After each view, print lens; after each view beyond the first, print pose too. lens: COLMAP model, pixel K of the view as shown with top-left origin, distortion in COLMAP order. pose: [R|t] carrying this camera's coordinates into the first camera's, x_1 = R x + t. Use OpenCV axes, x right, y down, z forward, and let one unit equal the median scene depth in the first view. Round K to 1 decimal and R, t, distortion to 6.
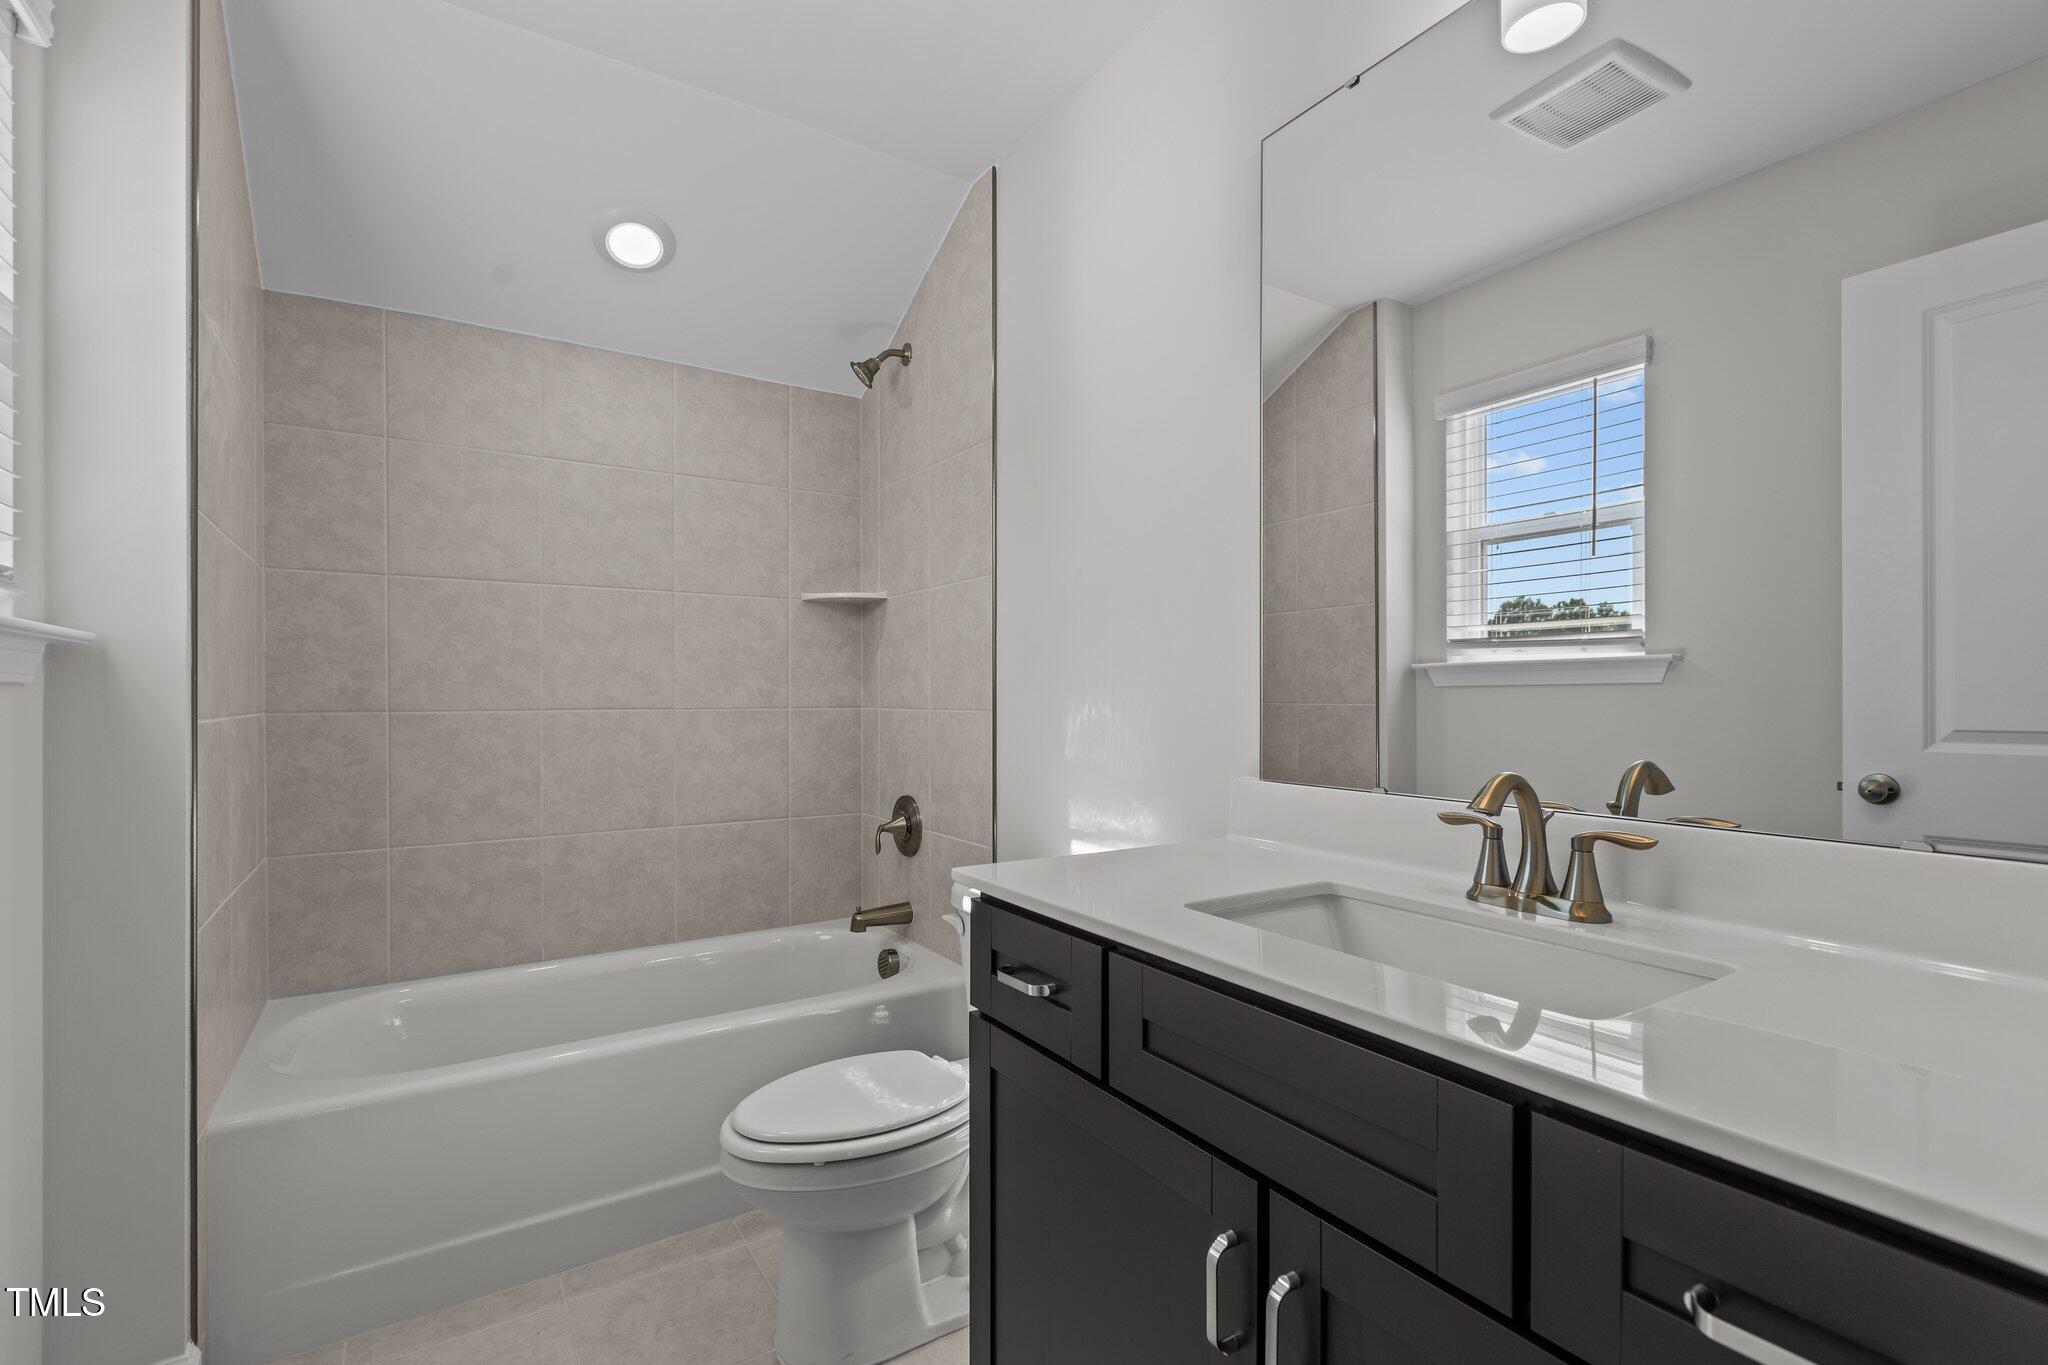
lens RADIAL K [[912.6, 0, 1030.3], [0, 912.6, 684.5], [0, 0, 1]] dist [0.002981, 0.000345]
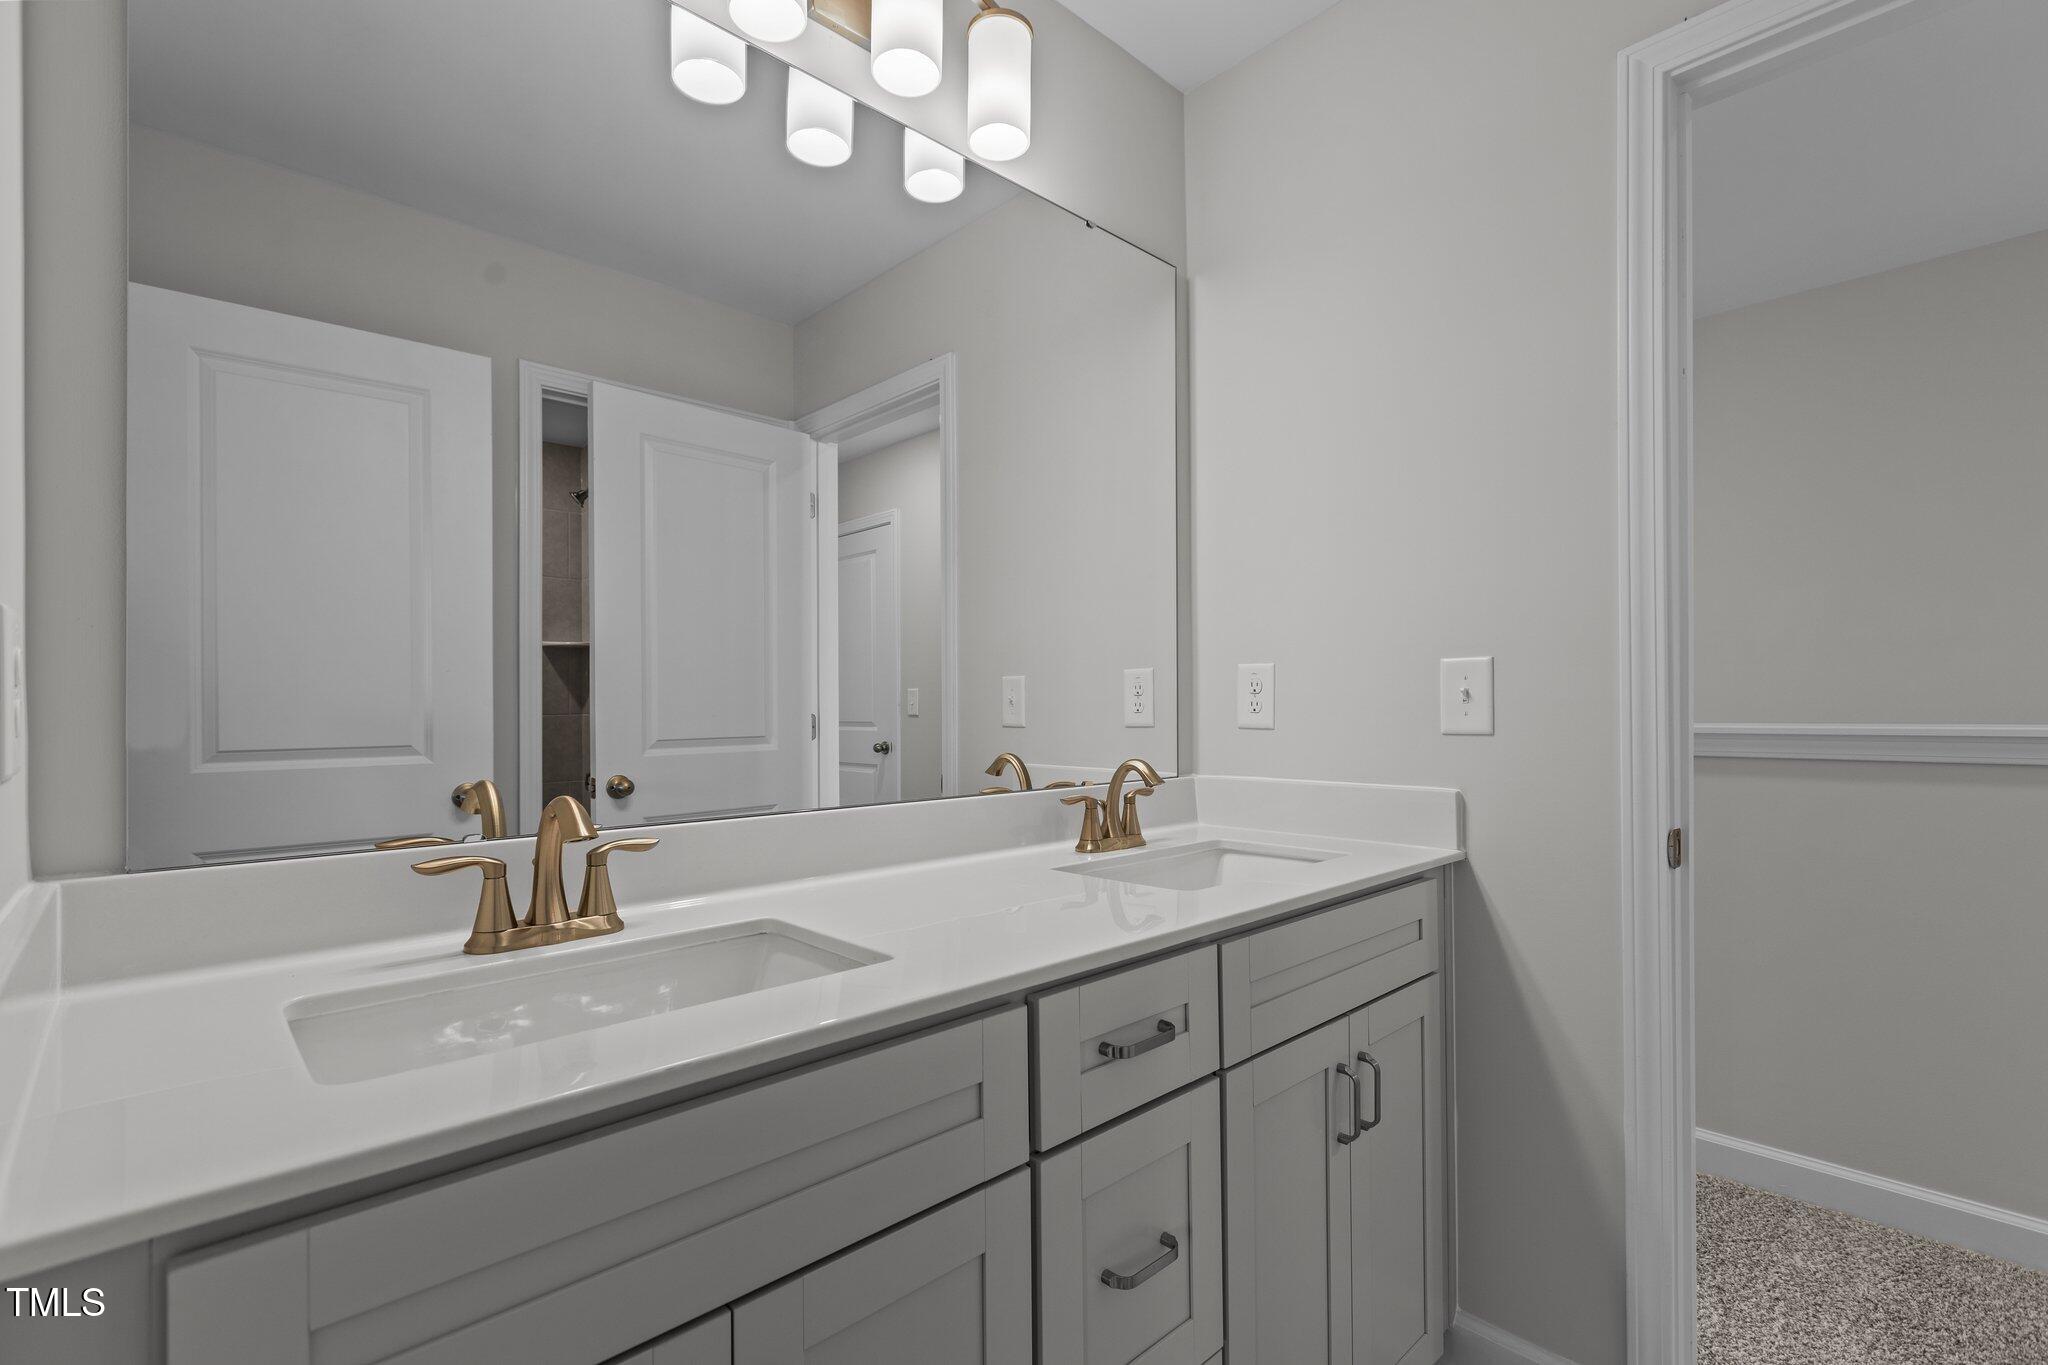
lens RADIAL K [[912.6, 0, 1030.3], [0, 912.6, 684.5], [0, 0, 1]] dist [0.002981, 0.000345]
pose [[-0.164931, 0.032922, 0.985756, -0.466749], [-0.007427, 0.999373, -0.034619, 0.010055], [-0.986277, -0.013031, -0.164583, 0.665277]]
